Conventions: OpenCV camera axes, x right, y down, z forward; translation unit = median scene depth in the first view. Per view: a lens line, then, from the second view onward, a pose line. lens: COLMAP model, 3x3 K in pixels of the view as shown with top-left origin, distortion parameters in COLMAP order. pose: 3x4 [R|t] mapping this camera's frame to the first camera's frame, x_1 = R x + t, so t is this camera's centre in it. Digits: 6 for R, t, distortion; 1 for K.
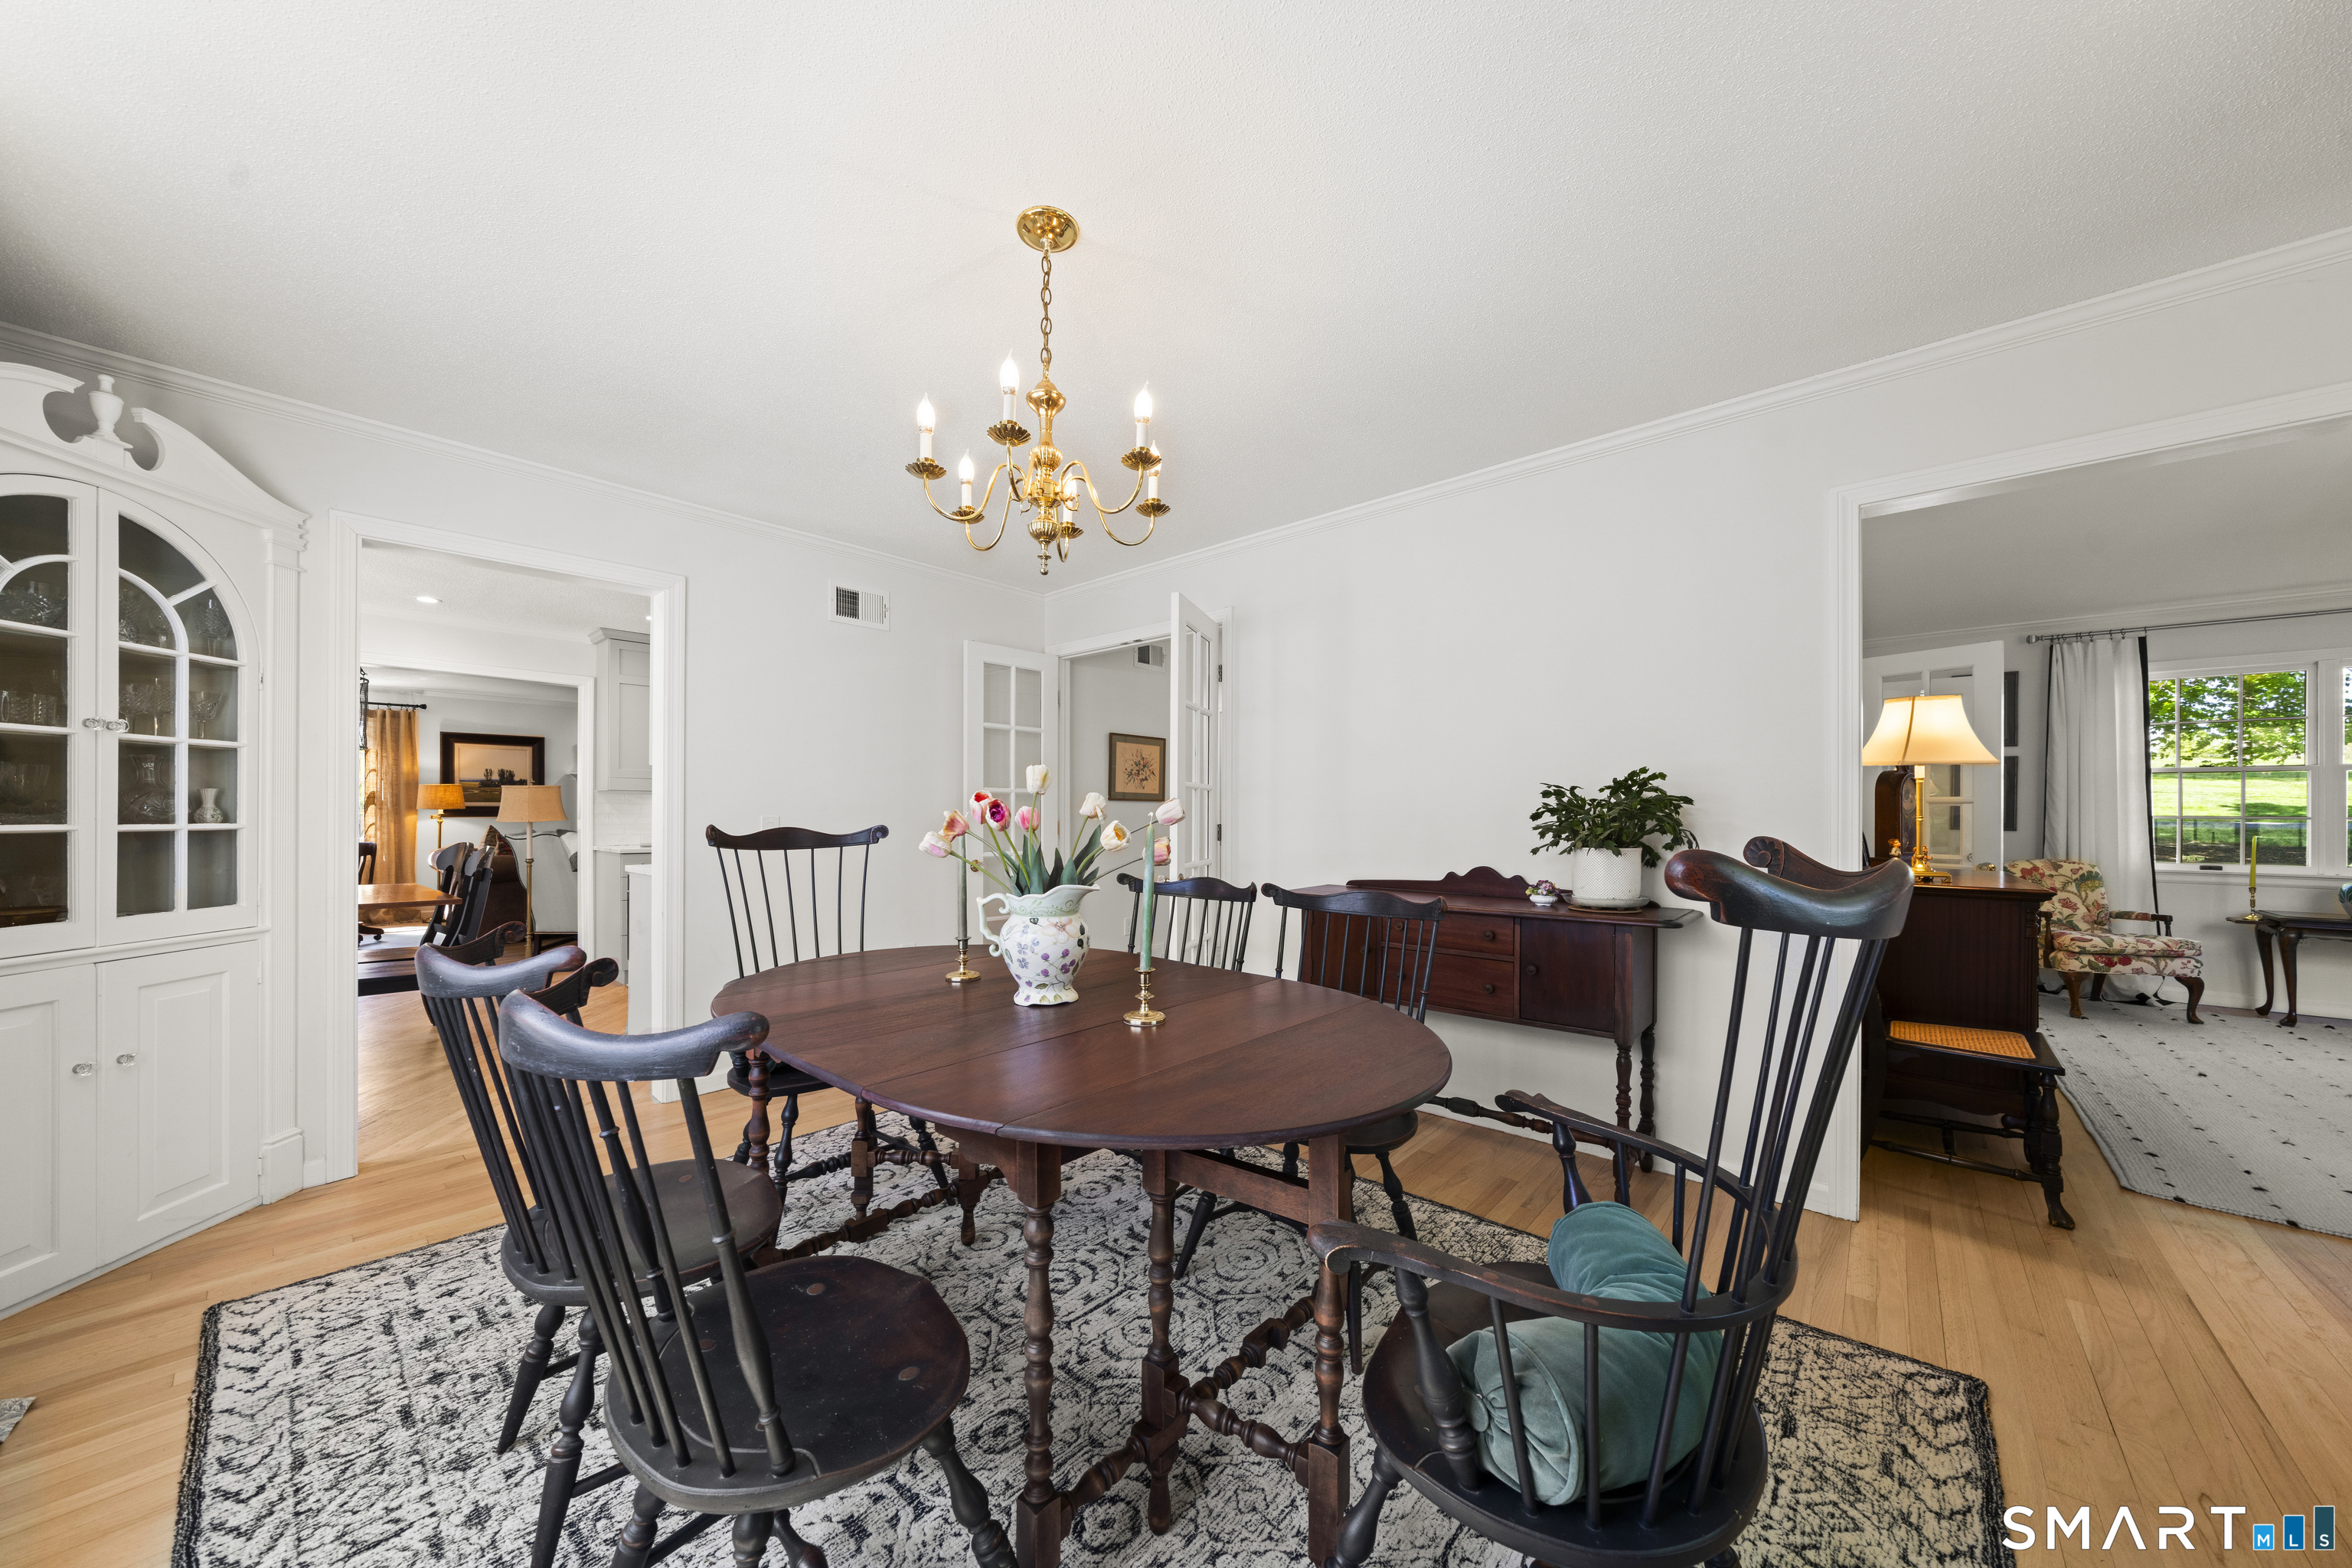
lens RADIAL K [[817.8, 0, 1171.8], [0, 817.8, 804.6], [0, 0, 1]] dist [-0.006228, -0.000033]
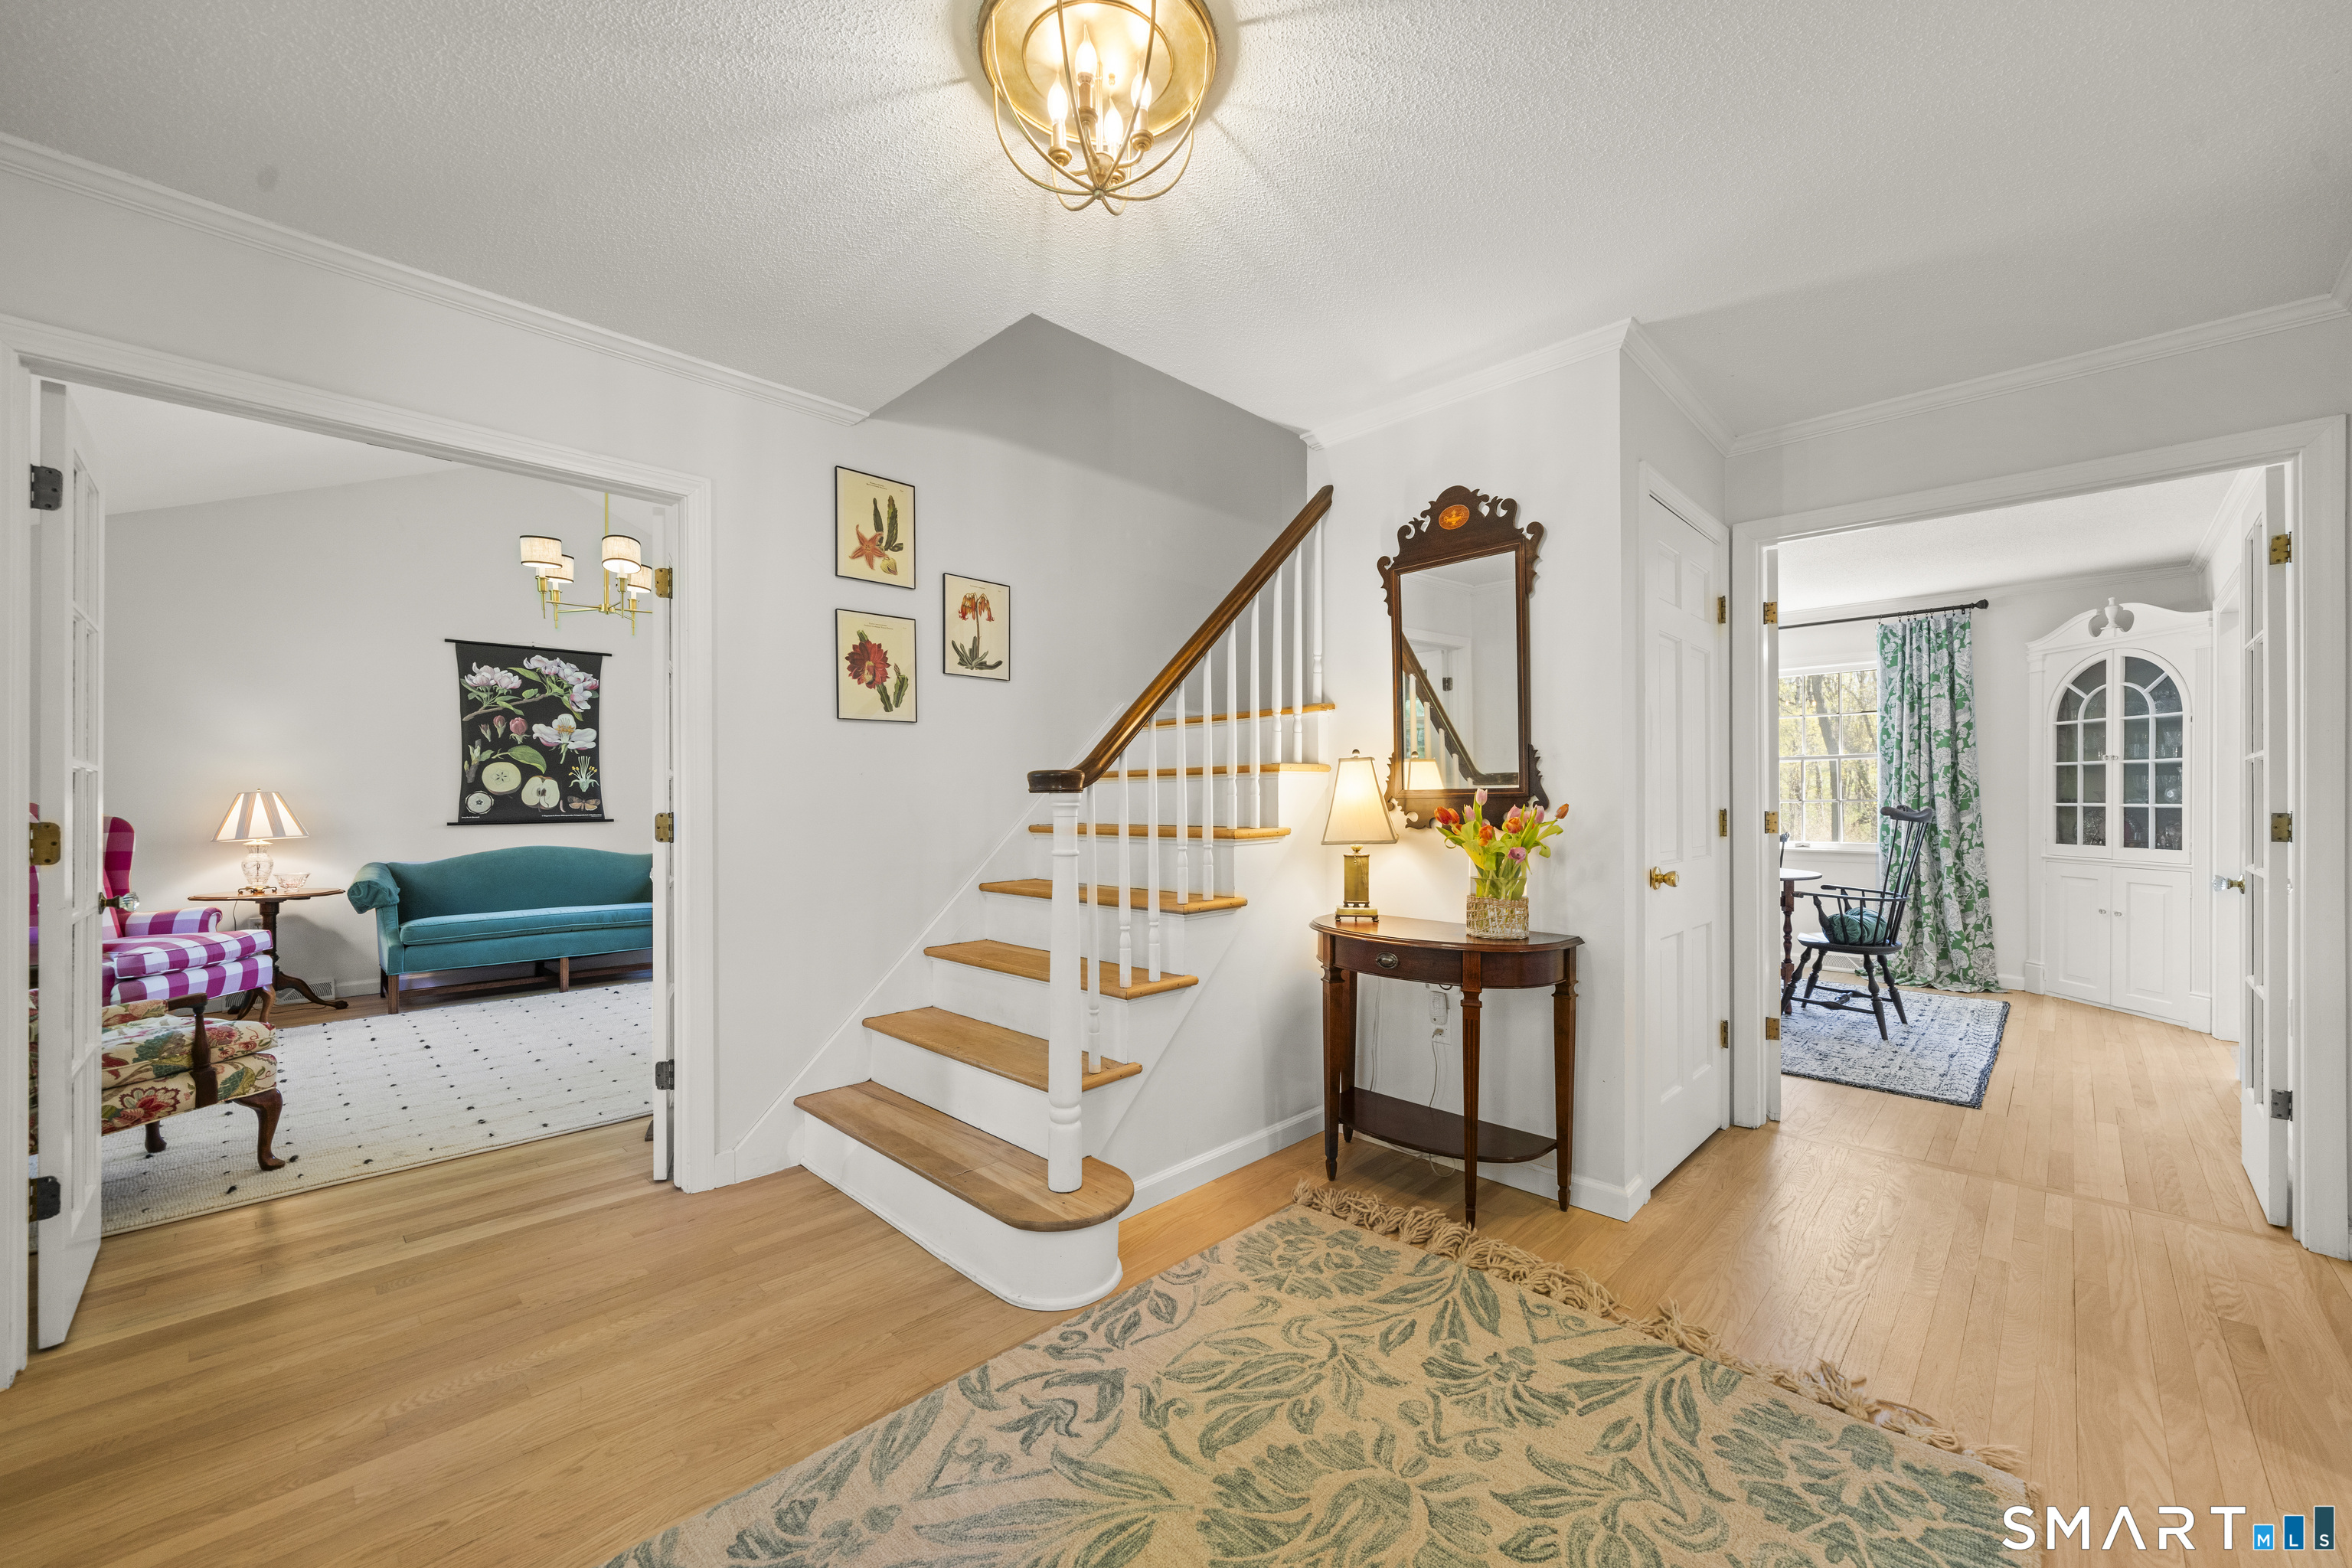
lens RADIAL K [[897.0, 0, 1170.5], [0, 897.0, 792.2], [0, 0, 1]] dist [0.000013, 0.000012]
pose [[-0.997576, -0.003915, 0.069479, 0.997538], [-0.004492, 0.999957, -0.008149, 0.024711], [-0.069444, -0.008441, -0.997550, 3.427891]]
